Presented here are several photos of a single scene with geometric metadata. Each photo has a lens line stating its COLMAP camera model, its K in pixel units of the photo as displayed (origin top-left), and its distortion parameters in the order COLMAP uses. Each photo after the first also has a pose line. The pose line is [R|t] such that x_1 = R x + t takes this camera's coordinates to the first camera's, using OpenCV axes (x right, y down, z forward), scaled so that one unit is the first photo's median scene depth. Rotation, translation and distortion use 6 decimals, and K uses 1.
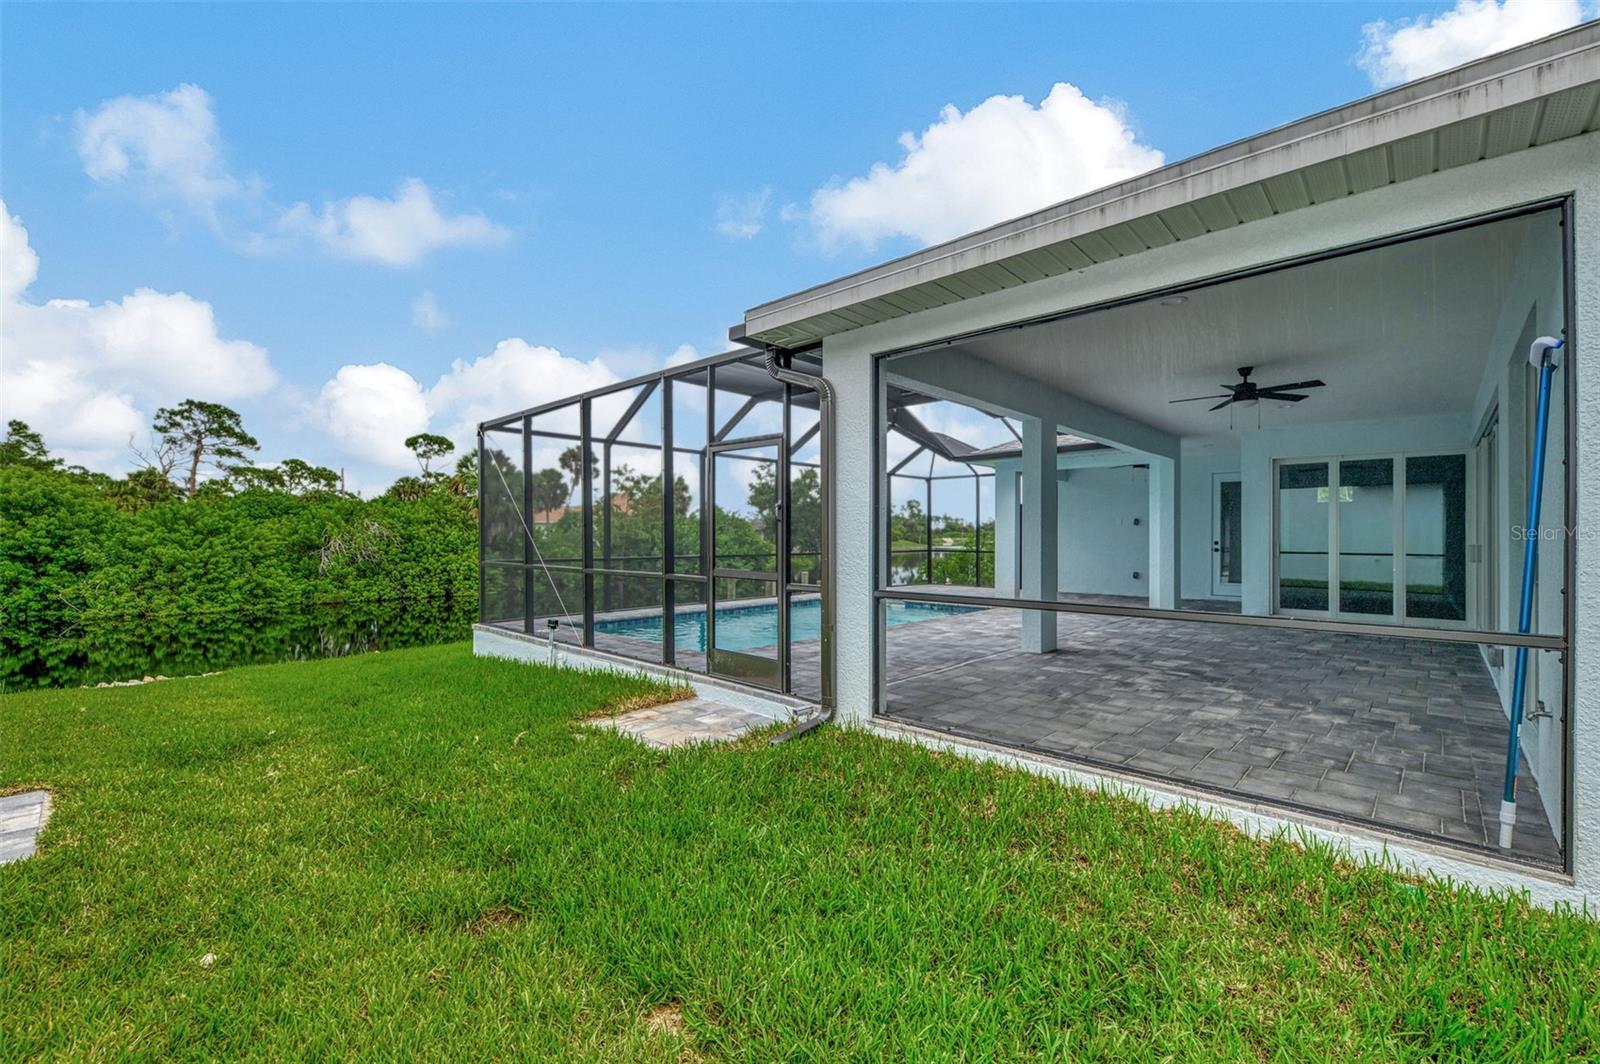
lens RADIAL K [[664.8, 0, 819.5], [0, 664.8, 540.4], [0, 0, 1]] dist [0.016281, -0.000135]
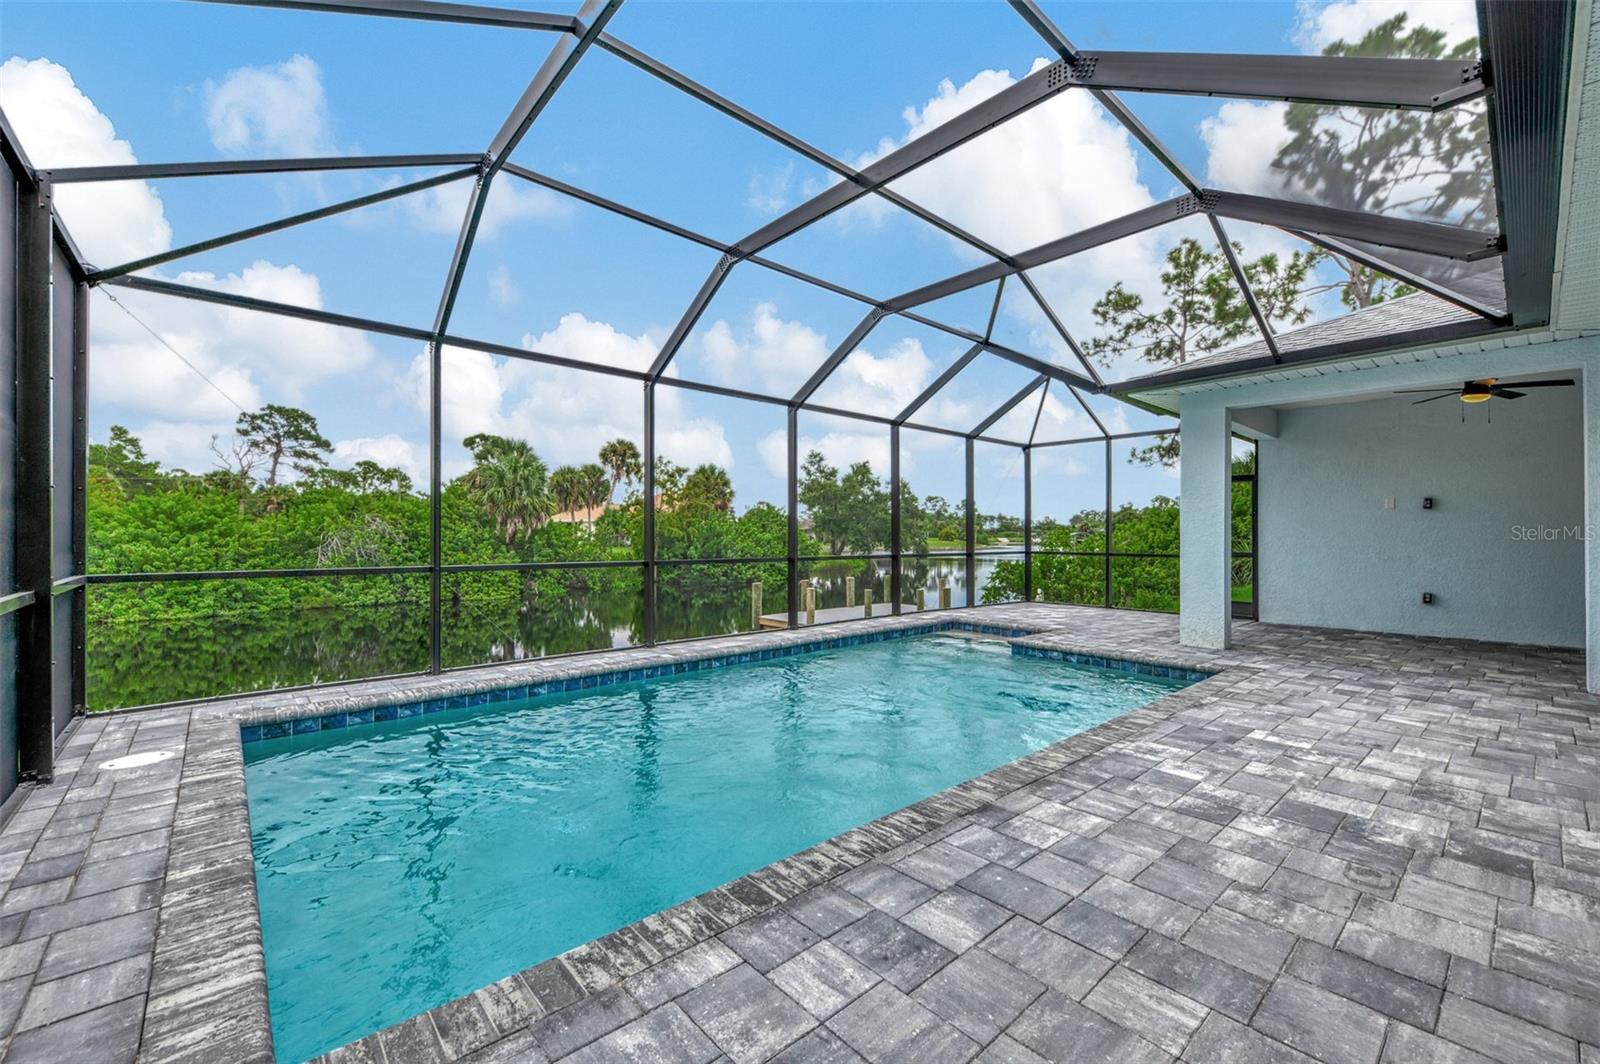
lens RADIAL K [[653.2, 0, 817.9], [0, 653.2, 530.9], [0, 0, 1]] dist [0.017479, -0.008041]
pose [[0.996502, 0.000775, -0.083566, 0.004359], [-0.001925, 0.999905, -0.013683, 0.001653], [0.083548, 0.013796, 0.996408, 0.181638]]
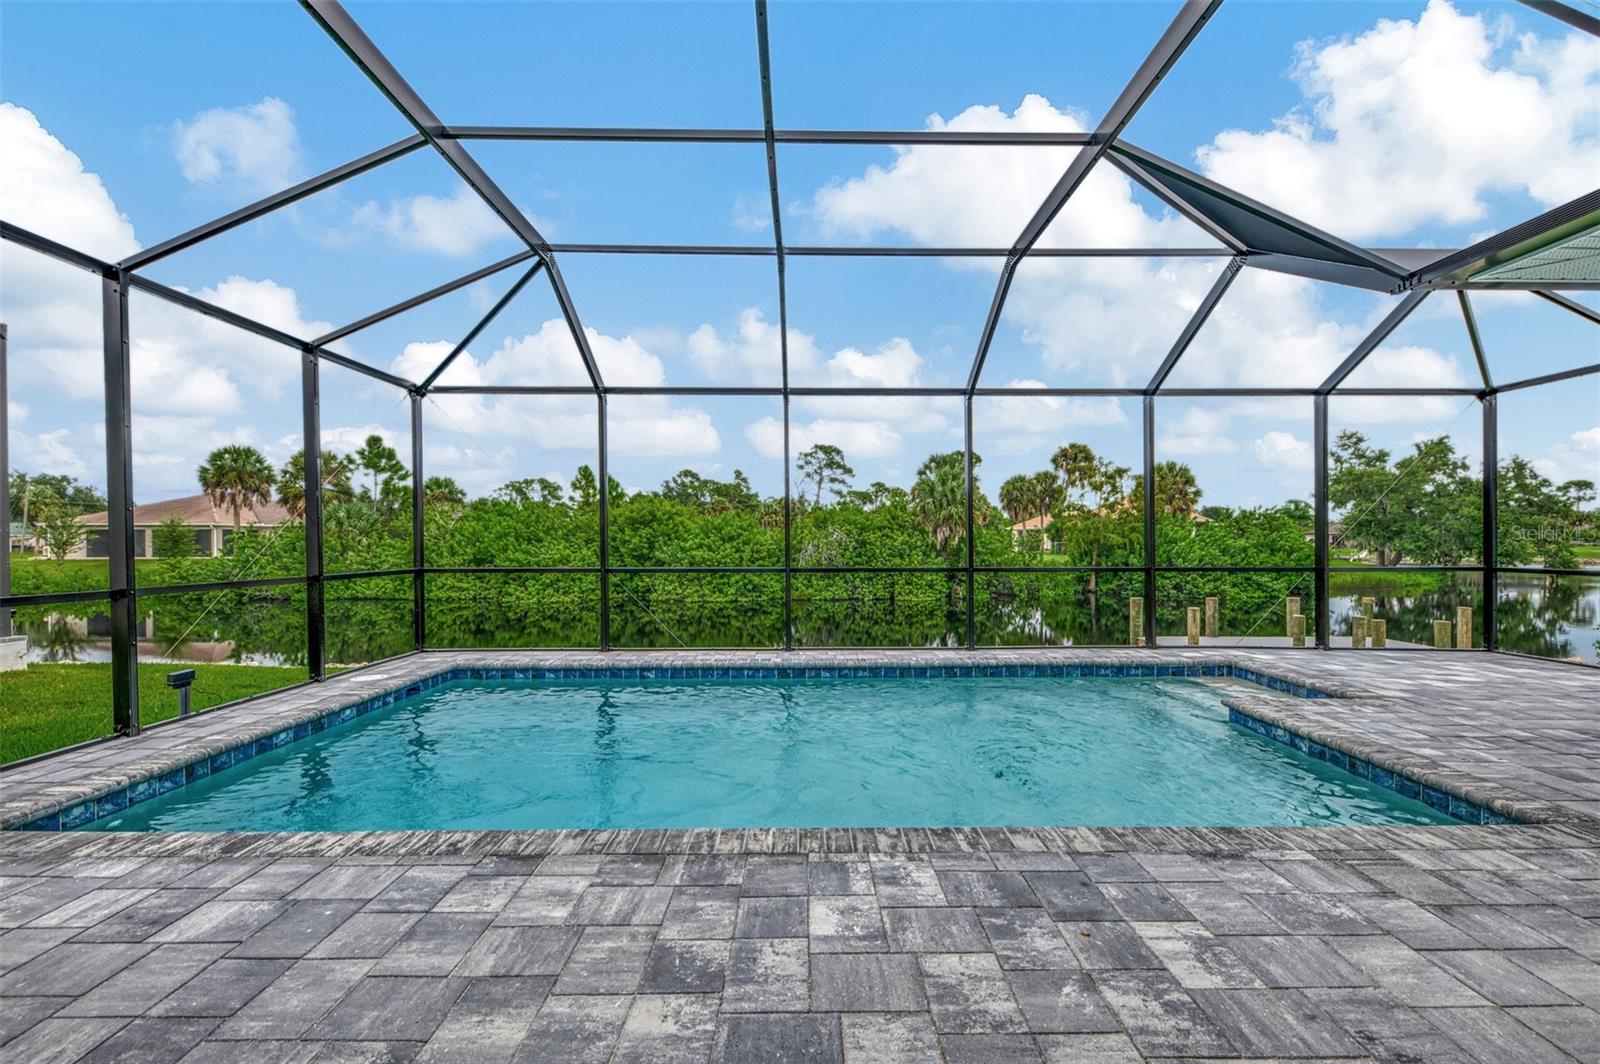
lens RADIAL K [[653.2, 0, 817.9], [0, 653.2, 530.9], [0, 0, 1]] dist [0.017479, -0.008041]
pose [[0.687971, -0.014743, -0.725589, 0.112269], [-0.002777, 0.999733, -0.022946, 0.001153], [0.725733, 0.017802, 0.687746, 0.251525]]
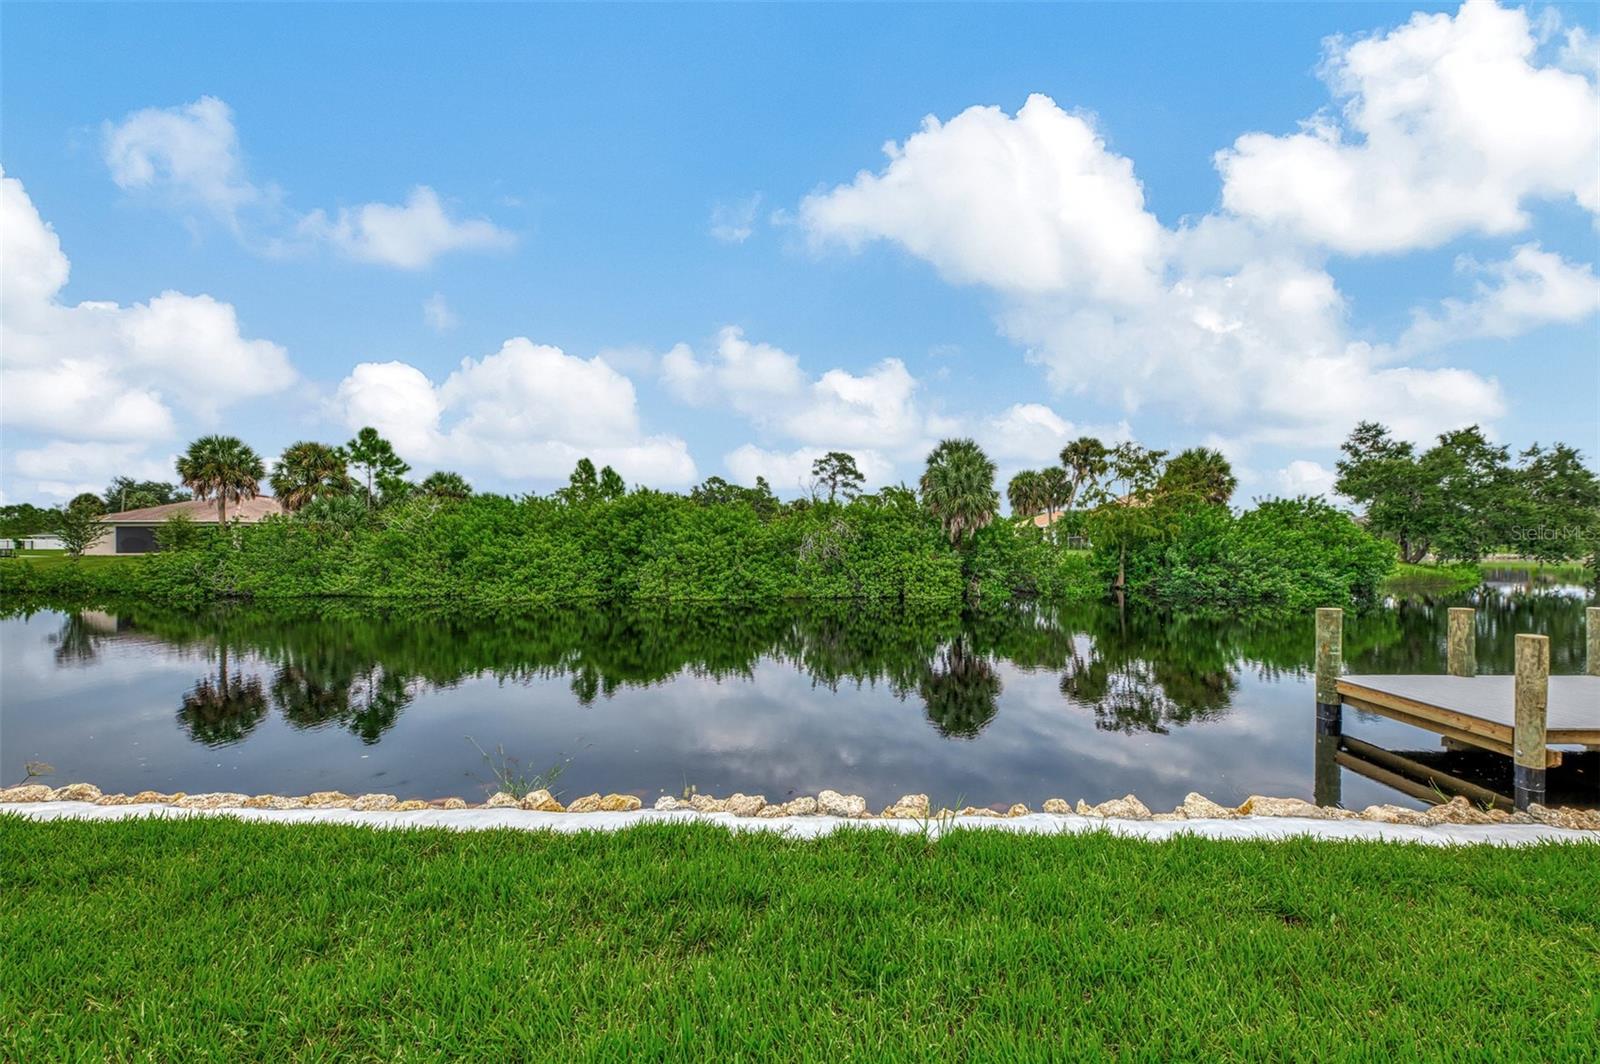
lens RADIAL K [[562.2, 0, 810.0], [0, 562.2, 545.3], [0, 0, 1]] dist [0.000038, -0.000093]
pose [[0.655407, -0.000849, -0.755276, -0.057984], [-0.000750, 0.999998, -0.001774, 0.014173], [0.755276, 0.001729, 0.655405, 0.448989]]
